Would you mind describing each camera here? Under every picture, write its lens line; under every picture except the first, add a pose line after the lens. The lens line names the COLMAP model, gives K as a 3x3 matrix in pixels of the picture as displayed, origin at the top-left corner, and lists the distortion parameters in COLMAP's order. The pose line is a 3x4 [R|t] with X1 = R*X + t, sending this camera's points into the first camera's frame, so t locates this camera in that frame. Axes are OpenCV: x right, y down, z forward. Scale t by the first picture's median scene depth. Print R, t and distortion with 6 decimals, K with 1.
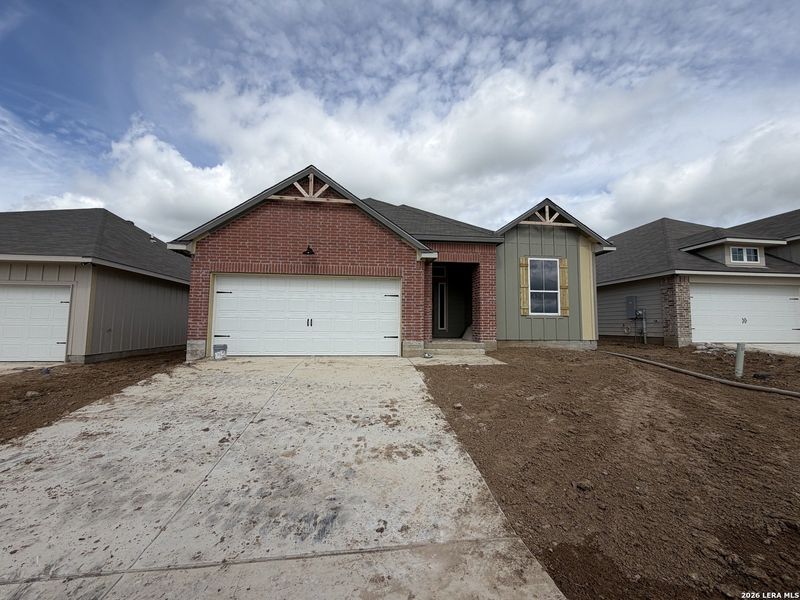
lens RADIAL K [[311.1, 0, 399.0], [0, 311.1, 300.8], [0, 0, 1]] dist [0.001669, 0.000178]
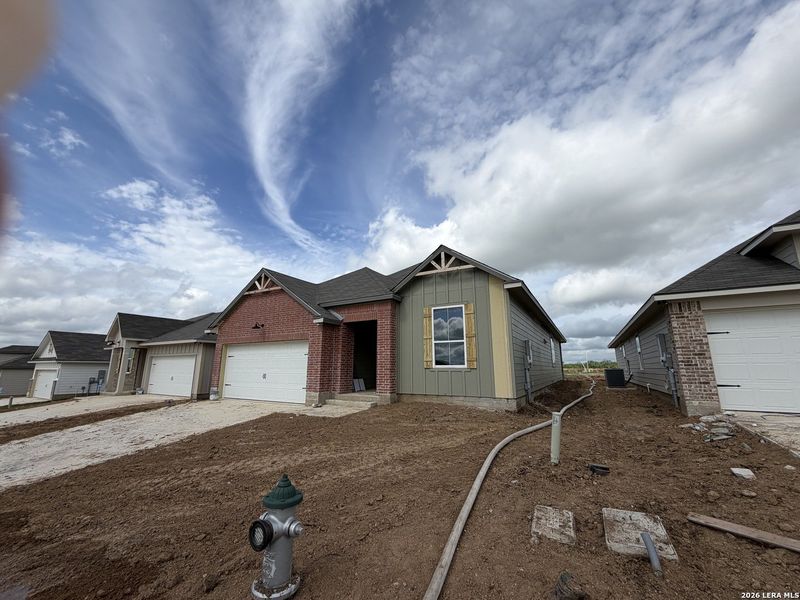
lens RADIAL K [[331.9, 0, 399.5], [0, 331.9, 303.5], [0, 0, 1]] dist [0.009719, -0.000180]
pose [[0.804402, -0.126830, -0.580389, 0.940252], [0.049196, 0.987811, -0.147678, -0.003437], [0.592045, 0.090240, 0.800837, 0.114935]]
